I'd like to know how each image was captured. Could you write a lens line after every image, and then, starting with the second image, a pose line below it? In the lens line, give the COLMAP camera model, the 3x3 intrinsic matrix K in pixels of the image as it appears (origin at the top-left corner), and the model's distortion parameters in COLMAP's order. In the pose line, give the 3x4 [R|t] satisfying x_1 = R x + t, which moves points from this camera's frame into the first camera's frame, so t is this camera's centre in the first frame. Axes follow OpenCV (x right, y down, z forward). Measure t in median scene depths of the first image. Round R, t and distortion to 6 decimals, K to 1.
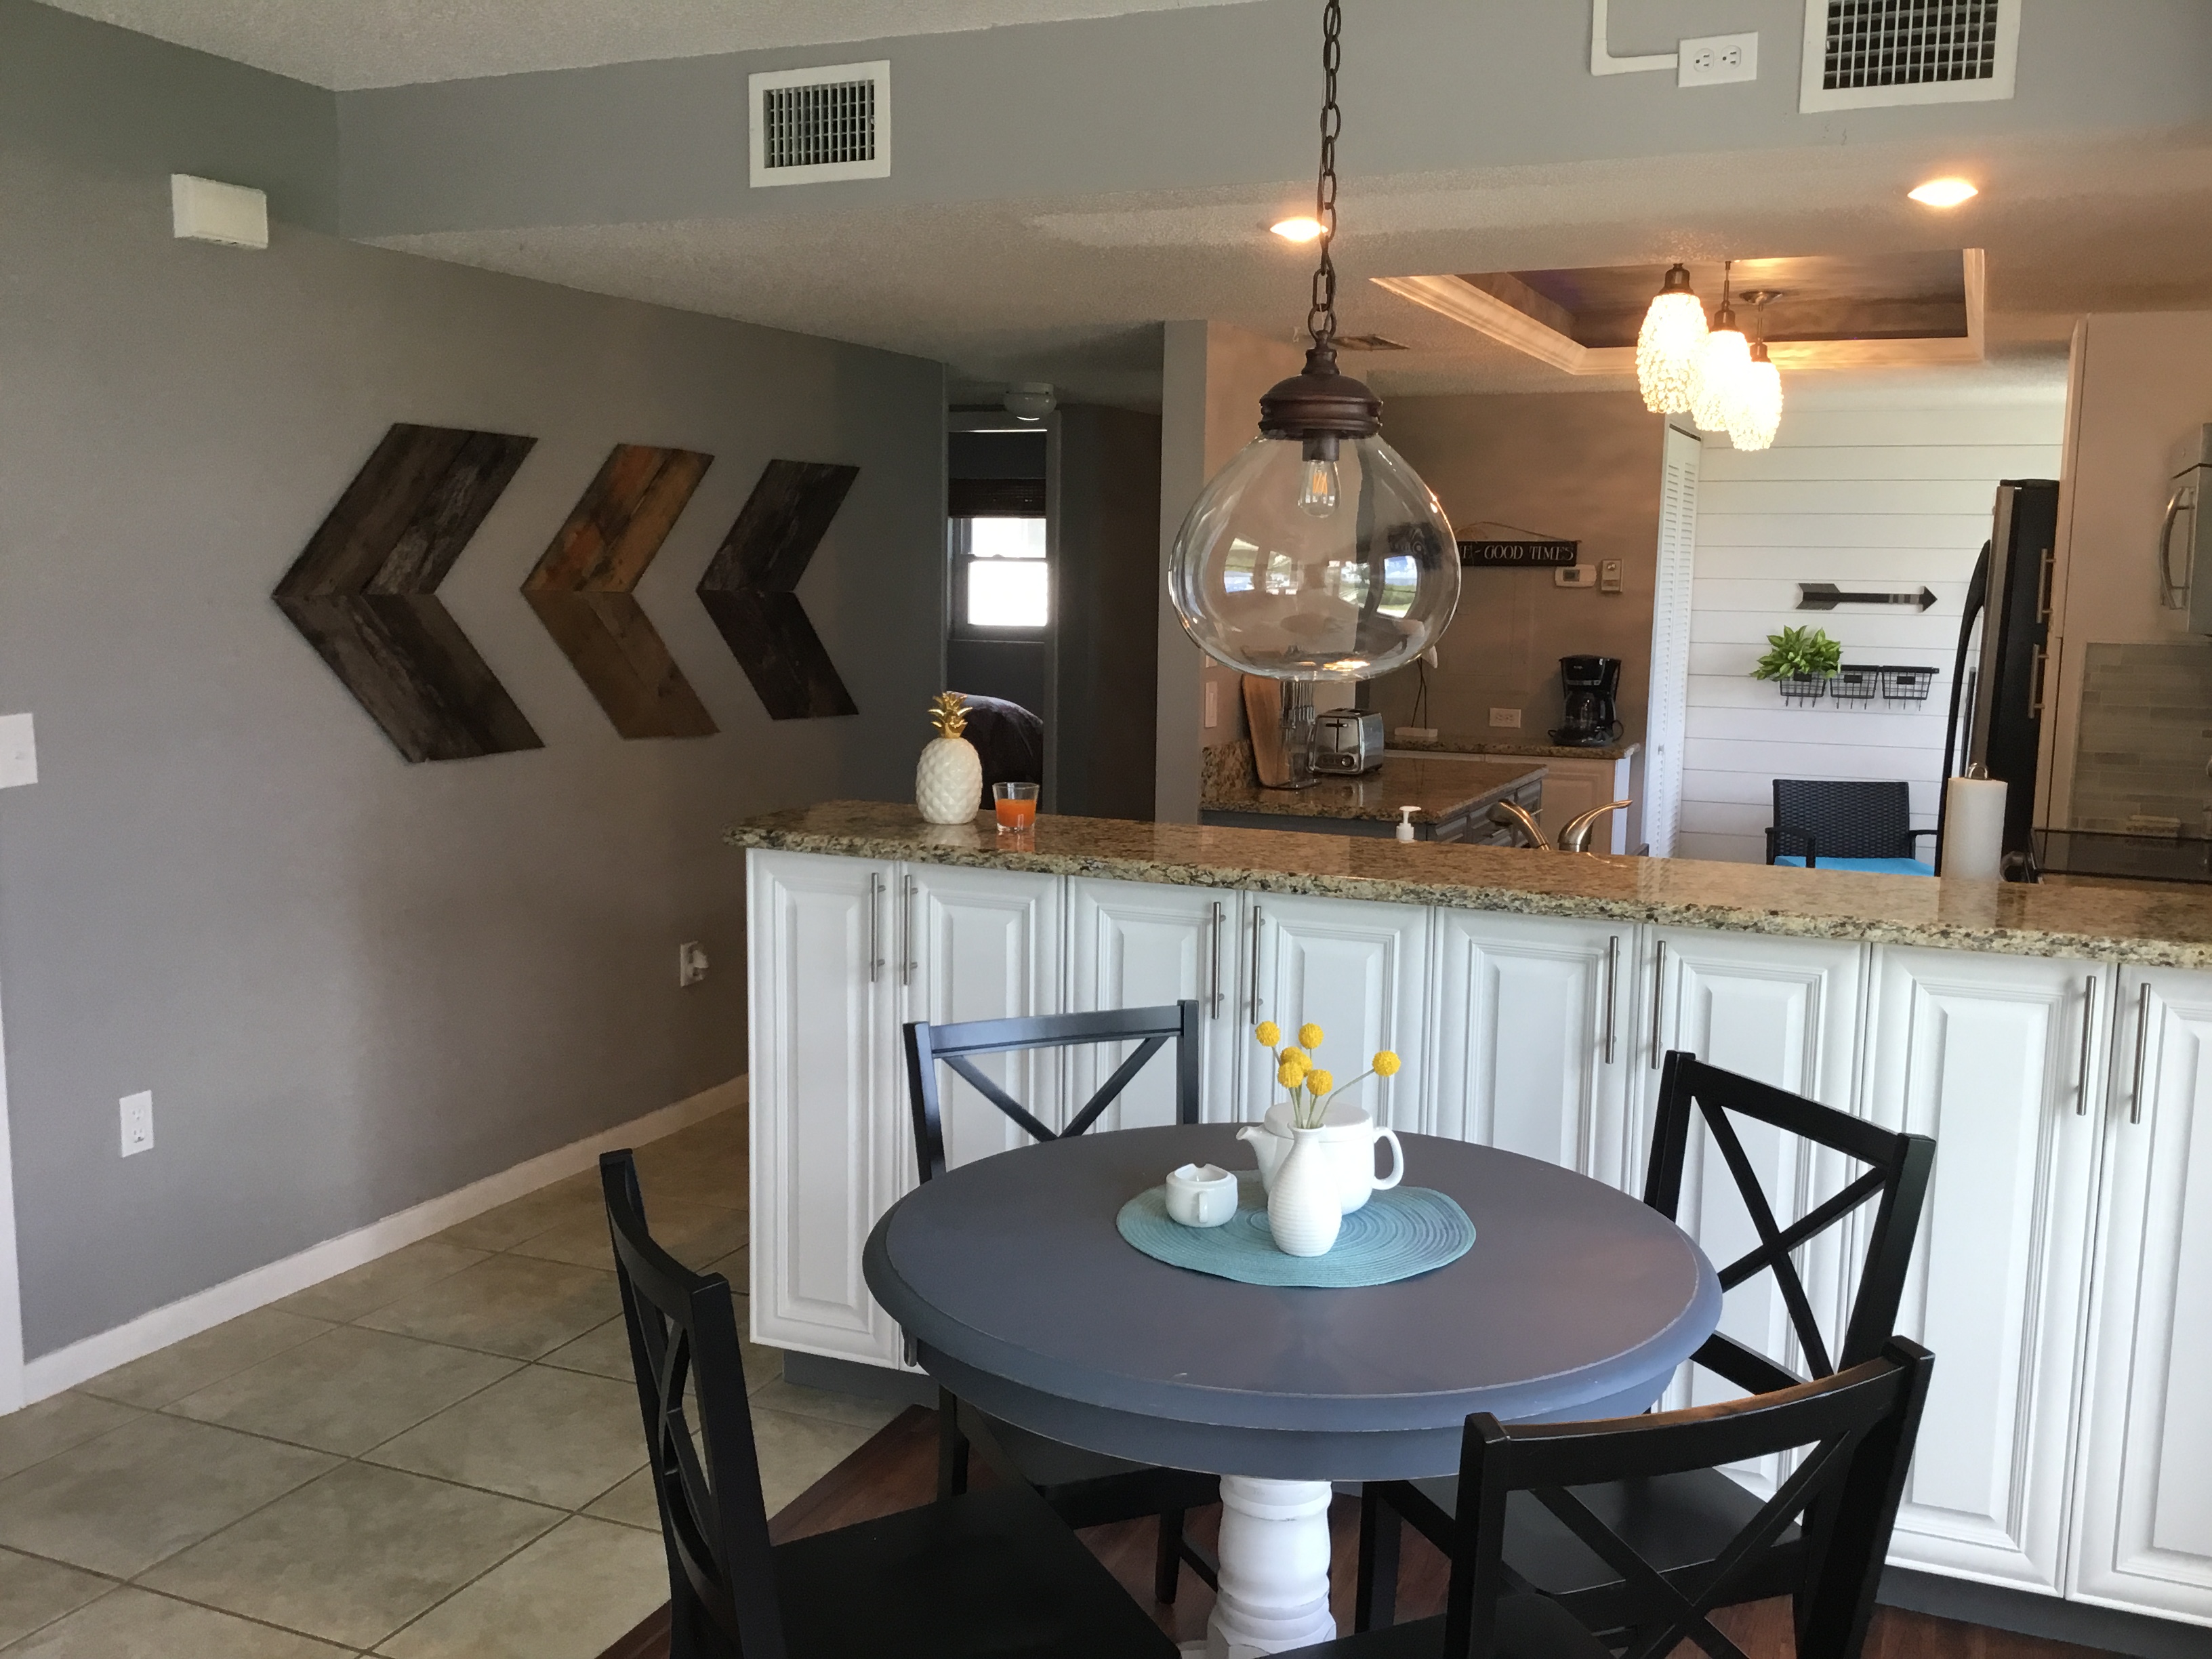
lens RADIAL K [[1985.3, 0, 1109.7], [0, 1985.3, 859.0], [0, 0, 1]] dist [0.124987, -0.228834]
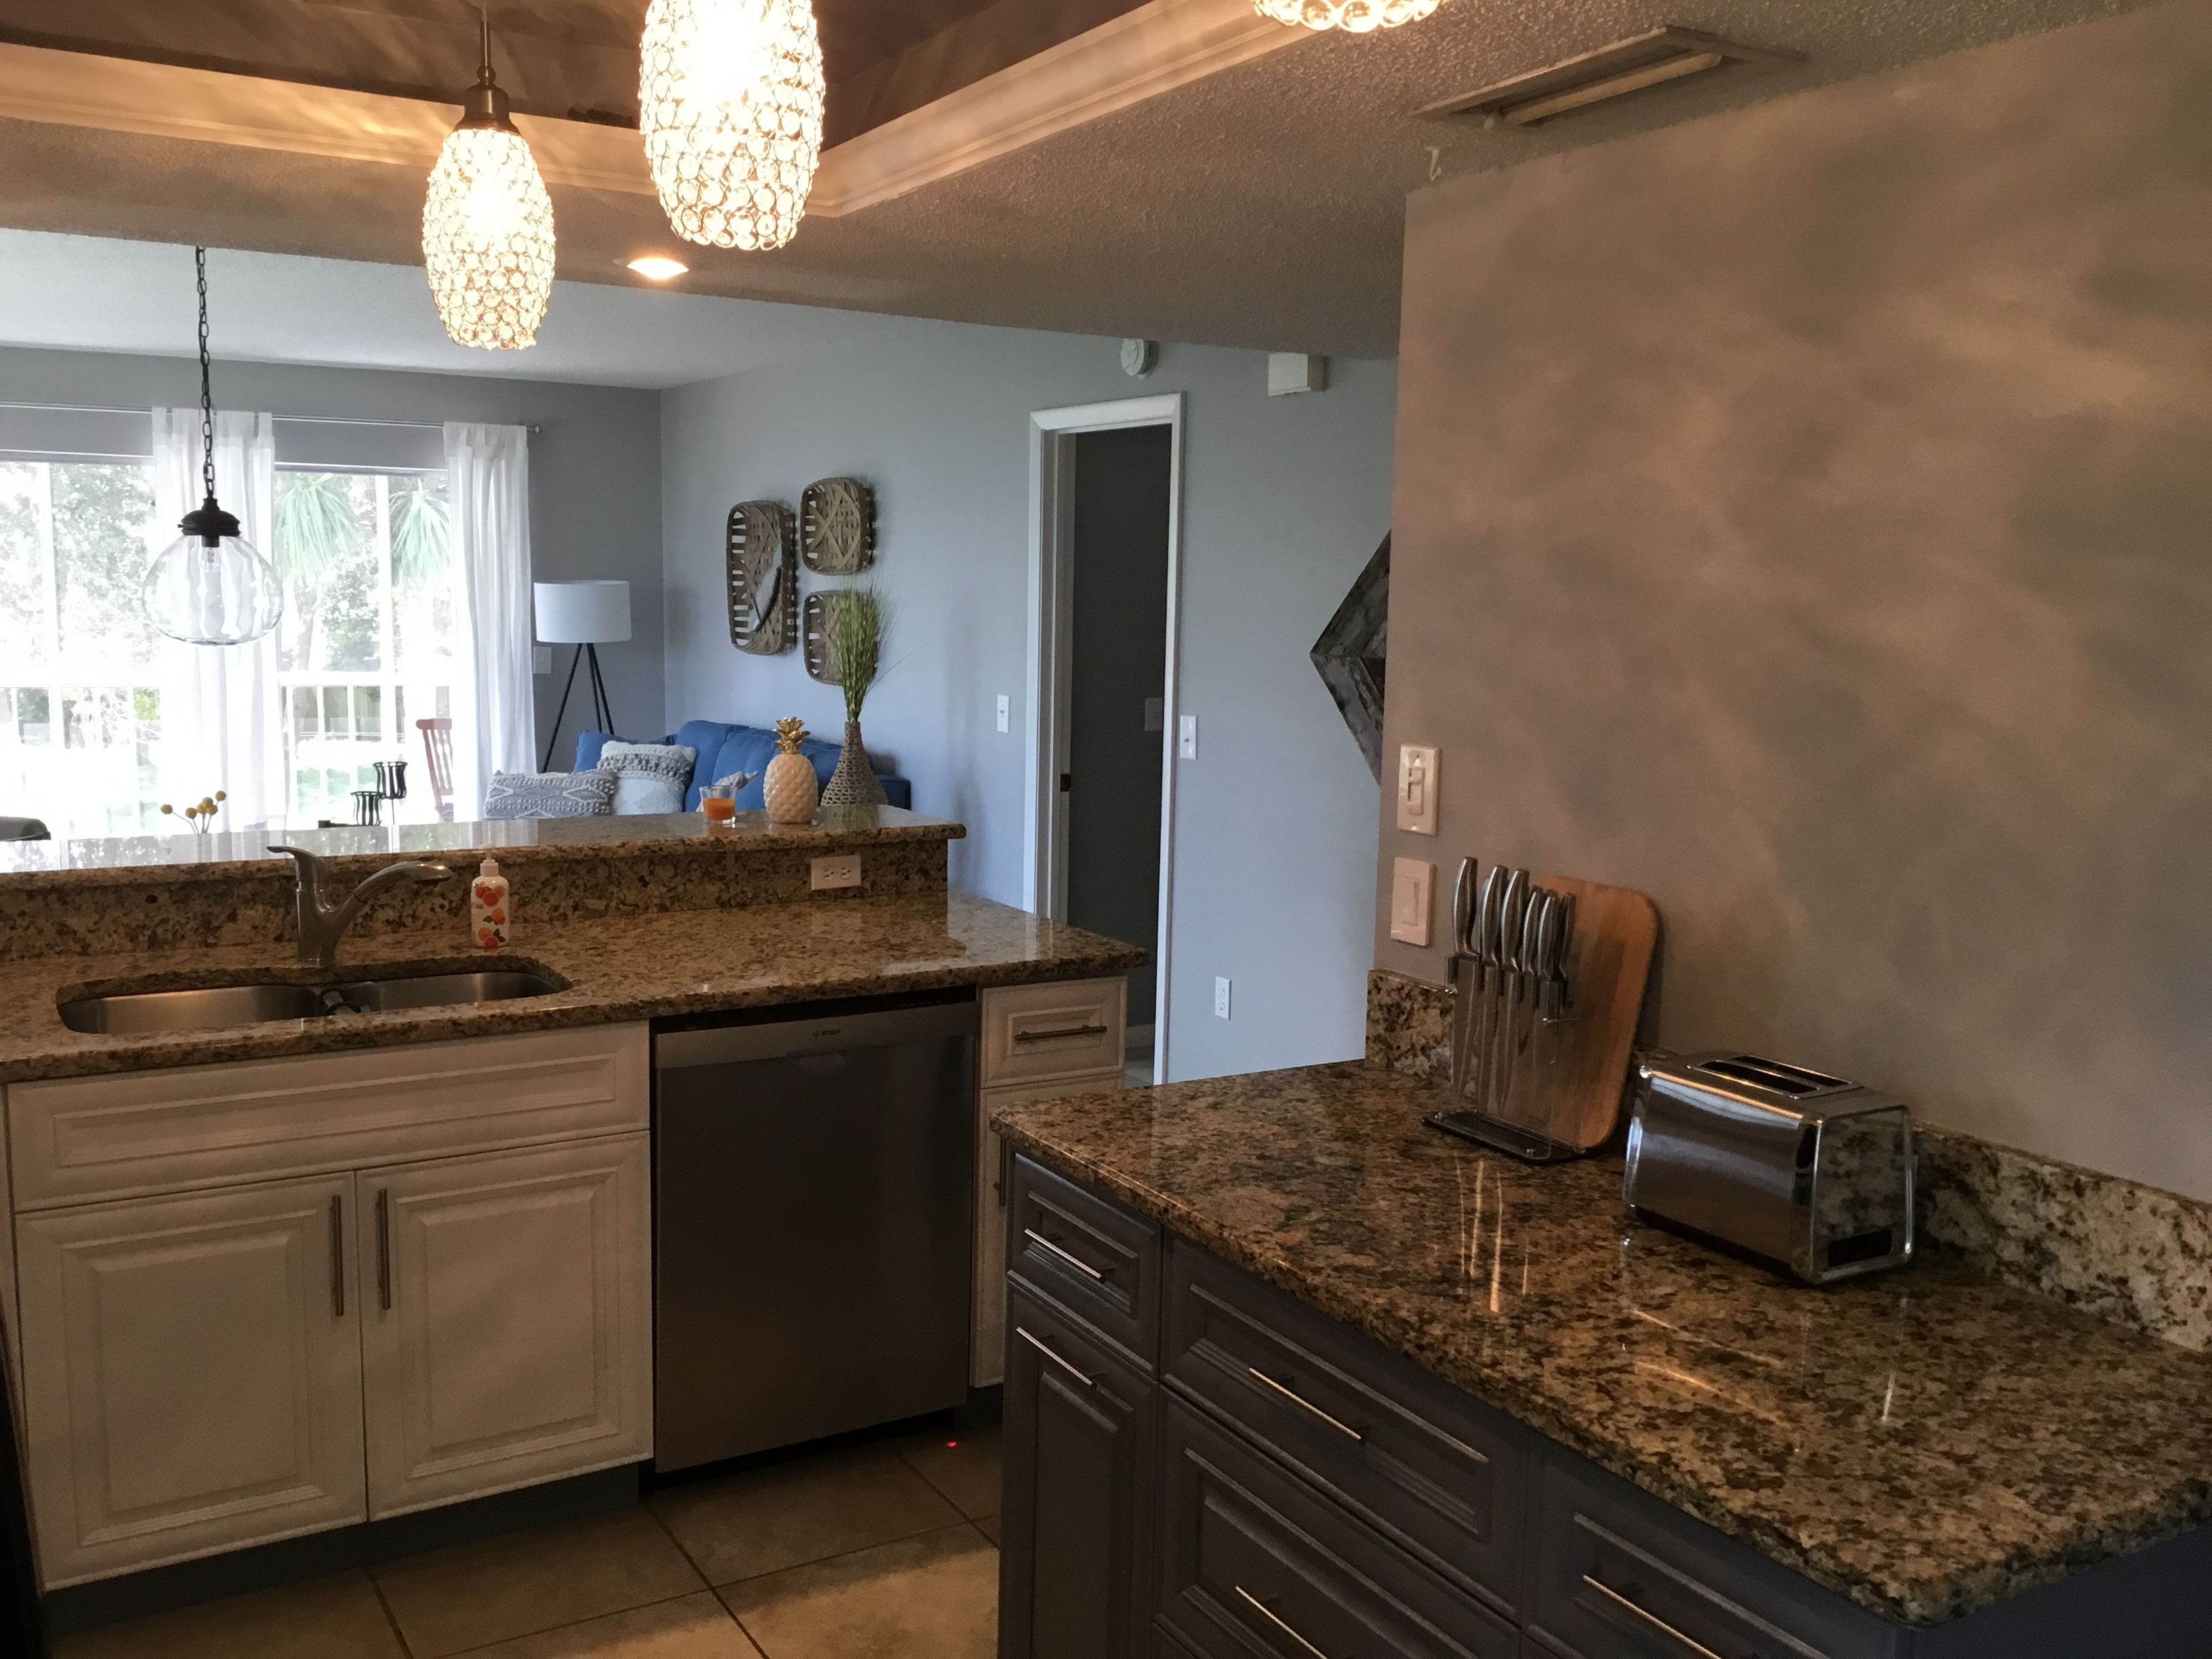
lens RADIAL K [[1985.3, 0, 1109.7], [0, 1985.3, 859.0], [0, 0, 1]] dist [0.124987, -0.228834]
pose [[-0.592937, 0.084140, -0.800841, 0.394210], [-0.145043, 0.967100, 0.208996, -0.140888], [0.792078, 0.240078, -0.561226, 0.919806]]
